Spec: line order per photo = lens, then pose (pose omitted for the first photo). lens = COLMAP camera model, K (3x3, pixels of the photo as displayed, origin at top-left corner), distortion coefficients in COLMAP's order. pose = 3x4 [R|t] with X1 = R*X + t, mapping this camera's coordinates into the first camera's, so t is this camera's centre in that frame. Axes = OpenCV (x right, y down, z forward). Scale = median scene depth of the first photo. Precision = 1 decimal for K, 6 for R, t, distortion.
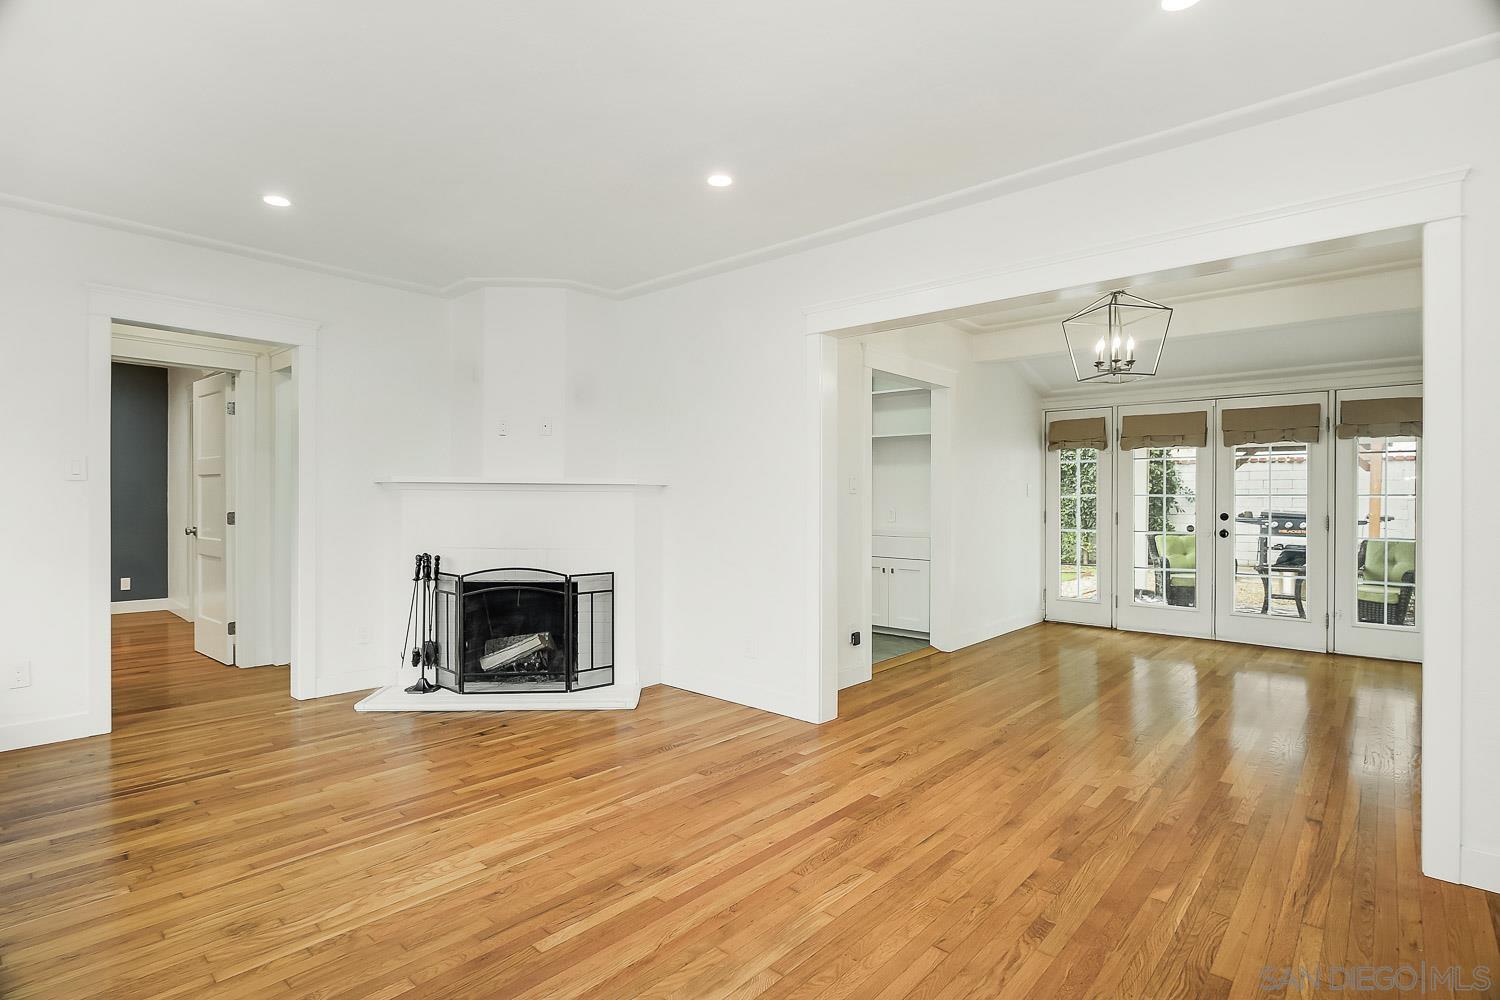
lens RADIAL K [[743.1, 0, 741.3], [0, 743.1, 508.7], [0, 0, 1]] dist [-0.010369, -0.000632]
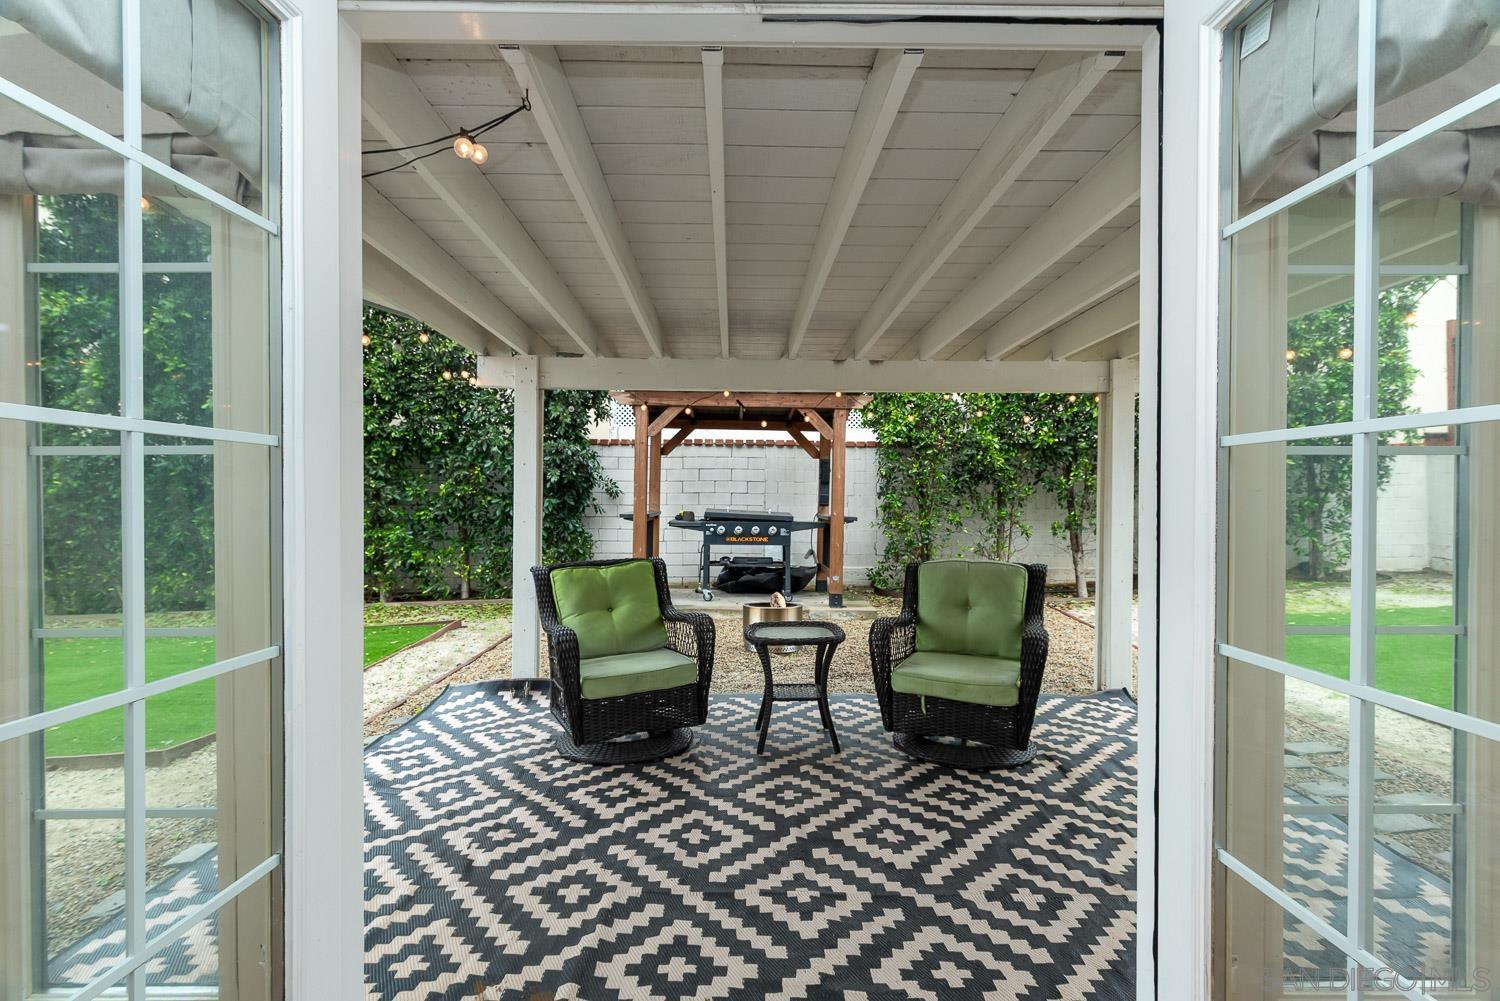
lens RADIAL K [[729.5, 0, 747.9], [0, 729.5, 502.9], [0, 0, 1]] dist [0.003008, 0.000193]
pose [[0.742112, 0.000492, 0.670276, 0.285562], [0.006831, 0.999942, -0.008297, 0.001894], [-0.670241, 0.010736, 0.742066, 0.482105]]
